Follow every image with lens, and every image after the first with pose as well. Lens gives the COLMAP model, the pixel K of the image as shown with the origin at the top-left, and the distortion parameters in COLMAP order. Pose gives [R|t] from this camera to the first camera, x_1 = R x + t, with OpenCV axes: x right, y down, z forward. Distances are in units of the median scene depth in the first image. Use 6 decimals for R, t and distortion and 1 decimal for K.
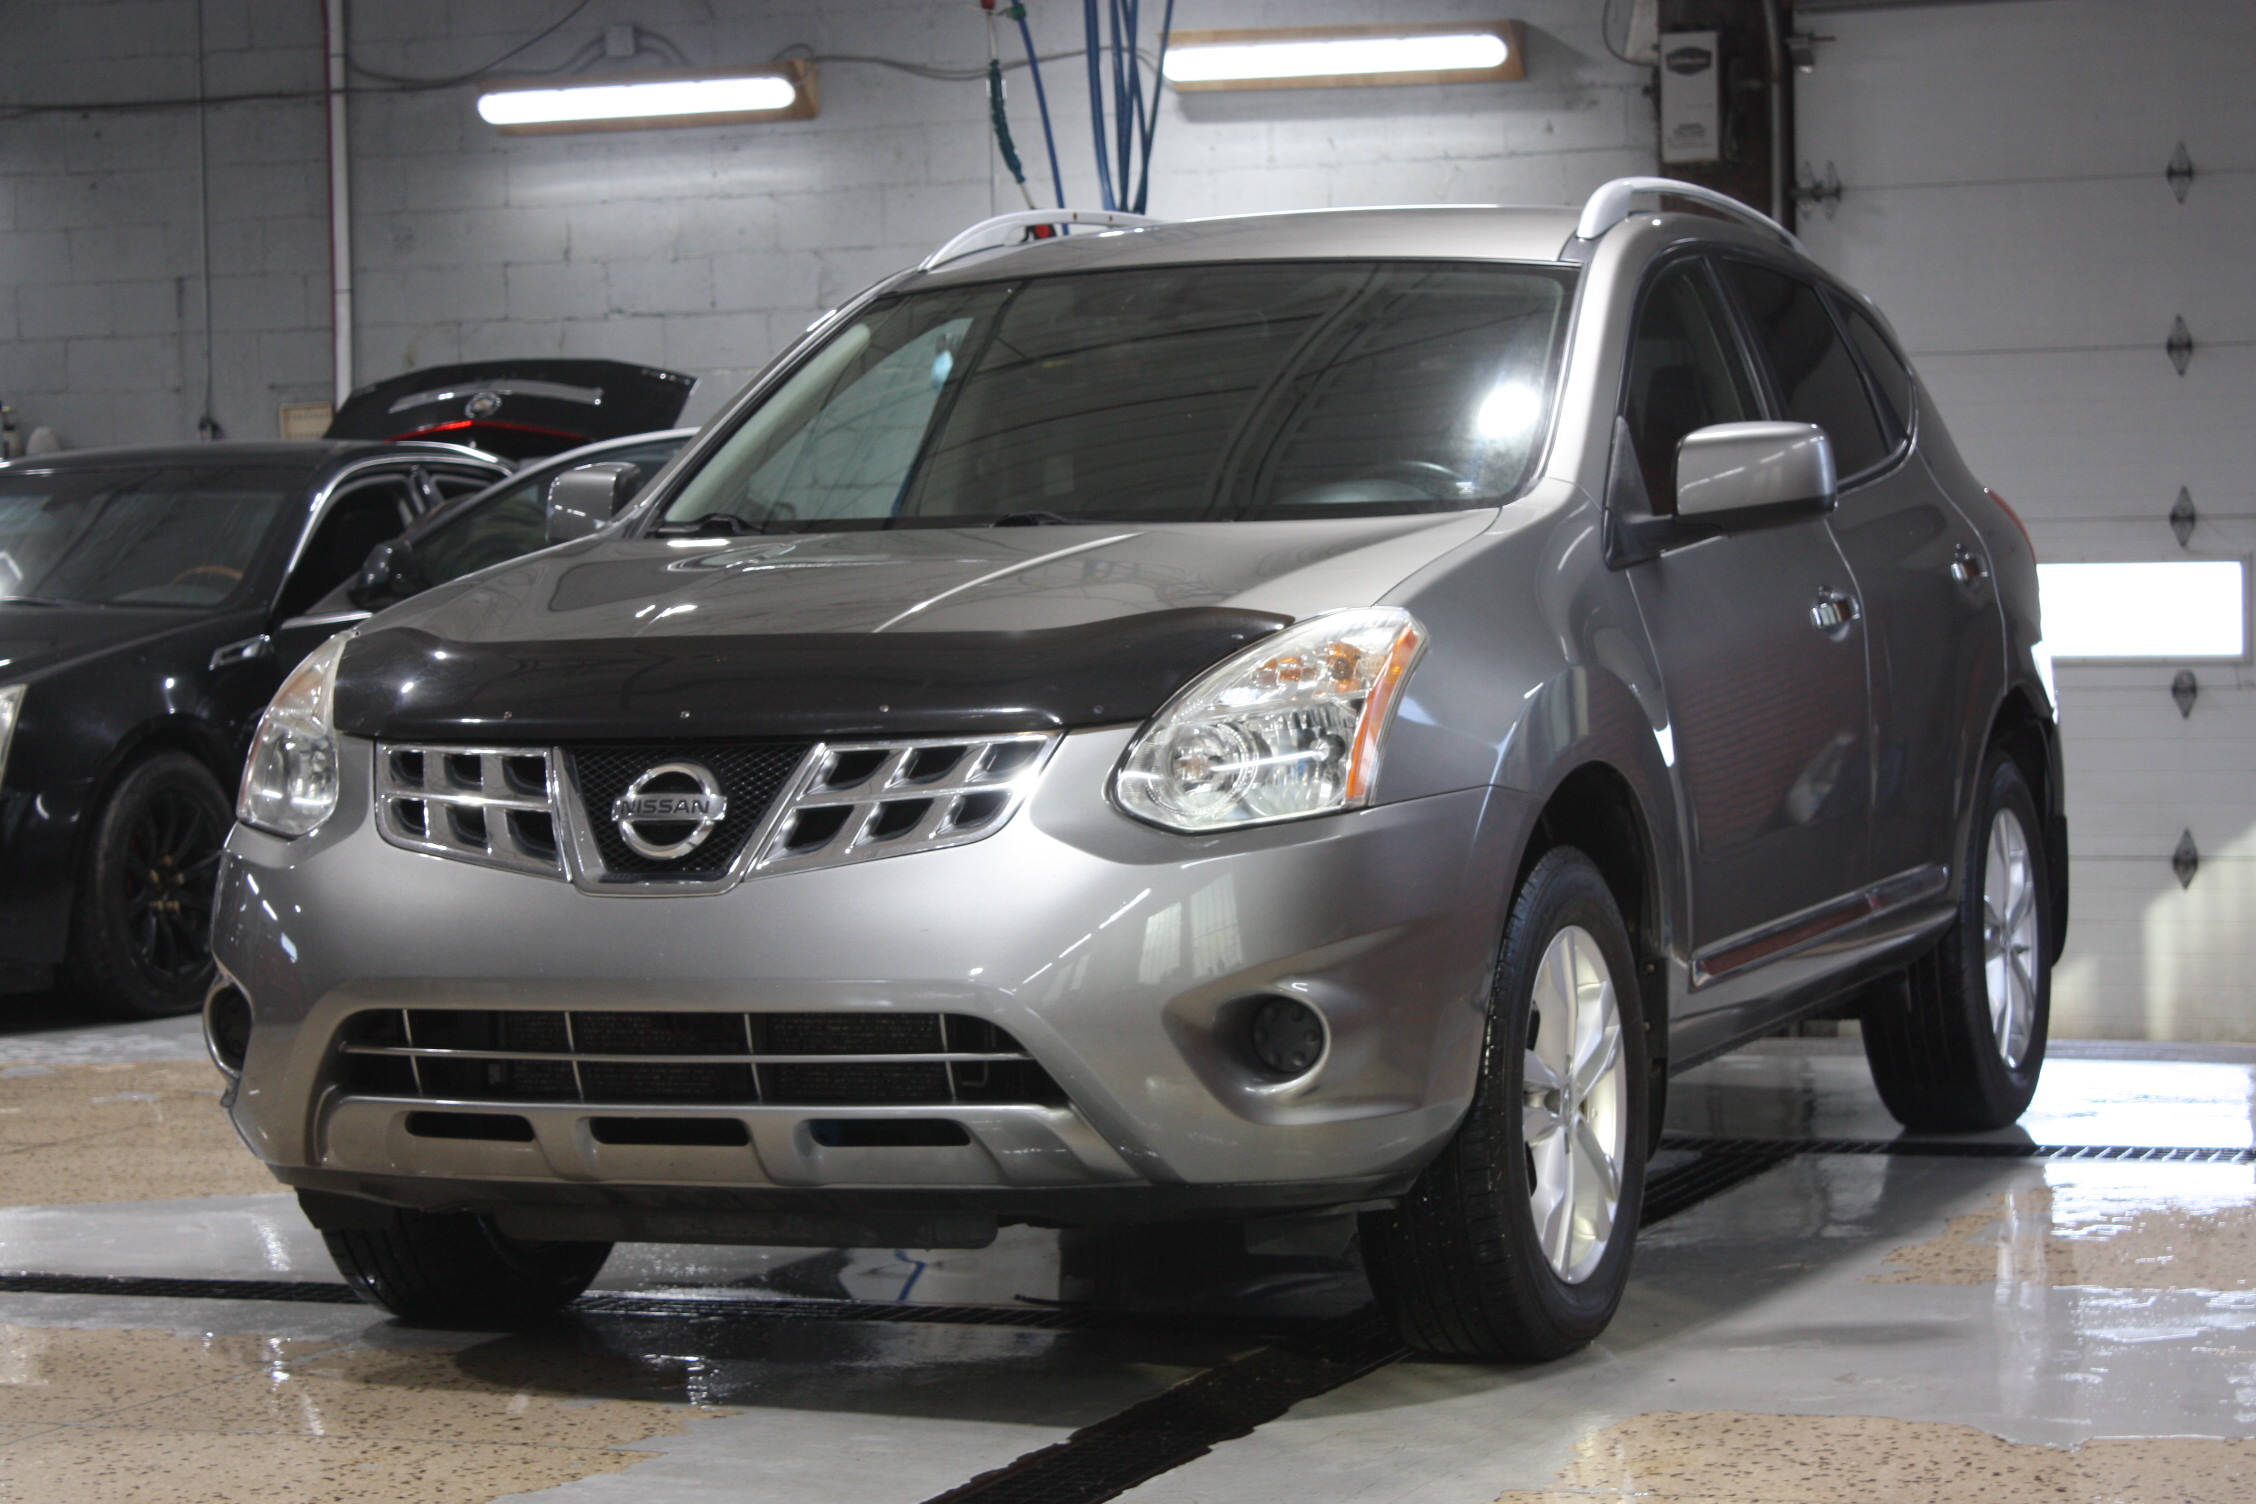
lens RADIAL K [[5158.1, 0, 1127.9], [0, 5158.1, 753.2], [0, 0, 1]] dist [0.065096, 0.000000]
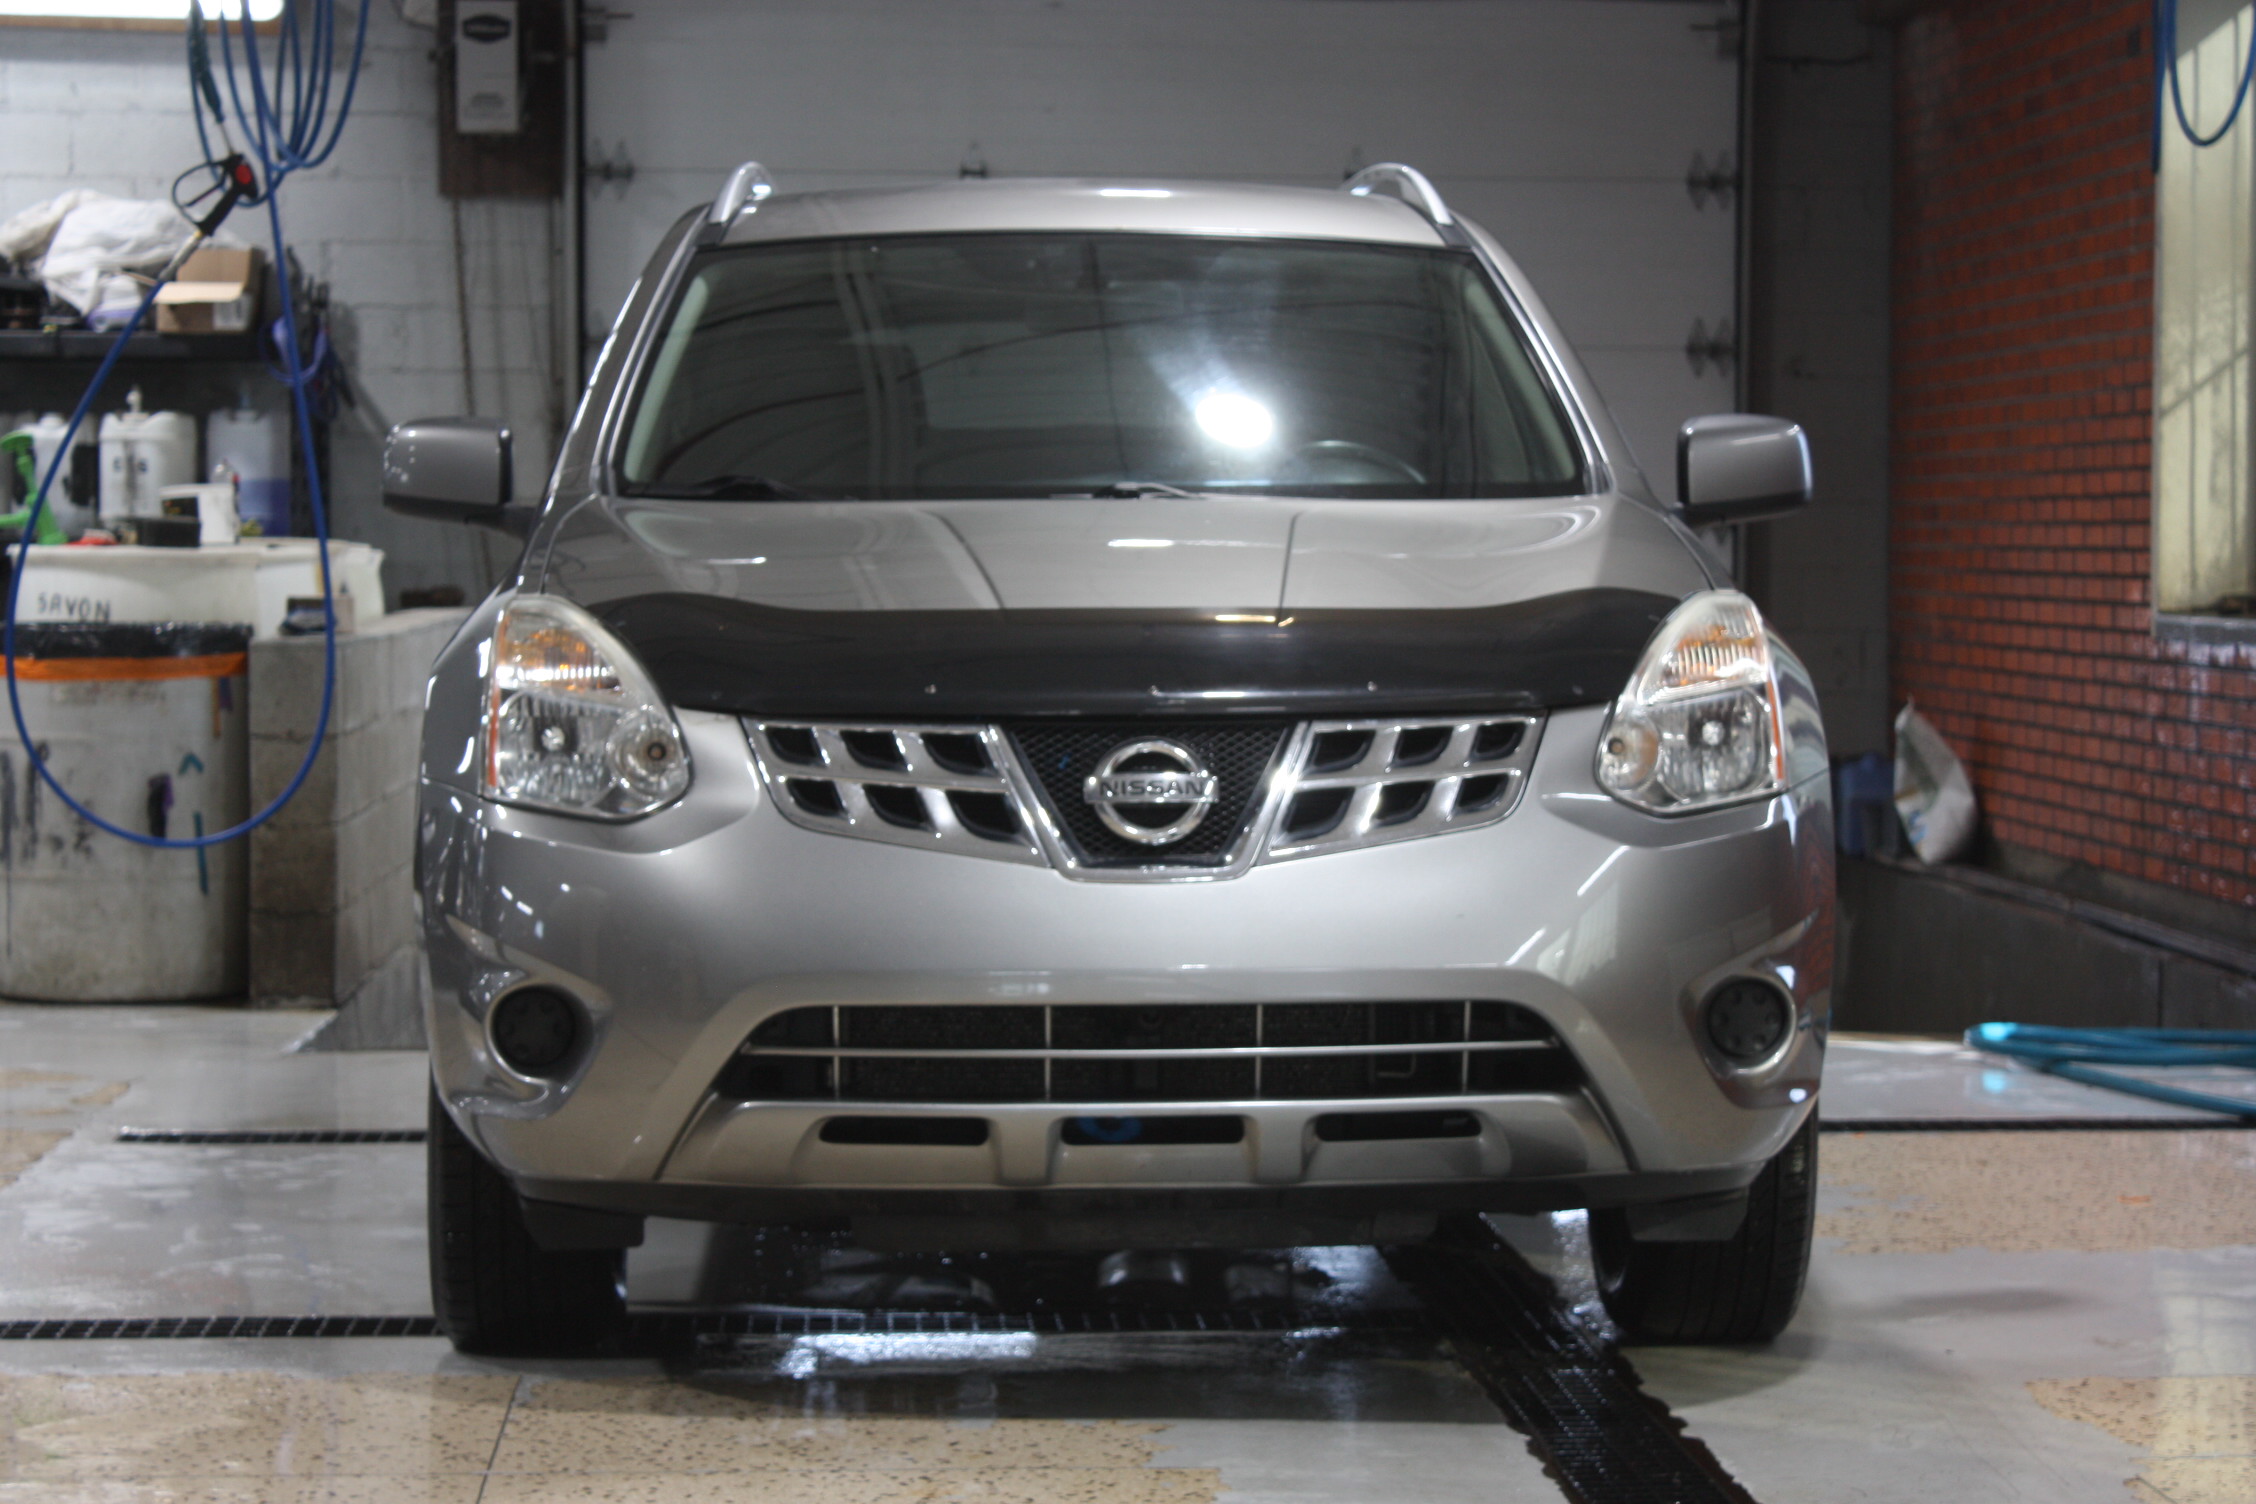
lens RADIAL K [[5206.9, 0, 1128.0], [0, 5206.9, 747.8], [0, 0, 1]] dist [0.144149, 0.000000]
pose [[0.909051, 0.005430, 0.416650, -0.479234], [-0.005744, 0.999983, -0.000500, 0.003569], [-0.416646, -0.001938, 0.909067, 0.130845]]
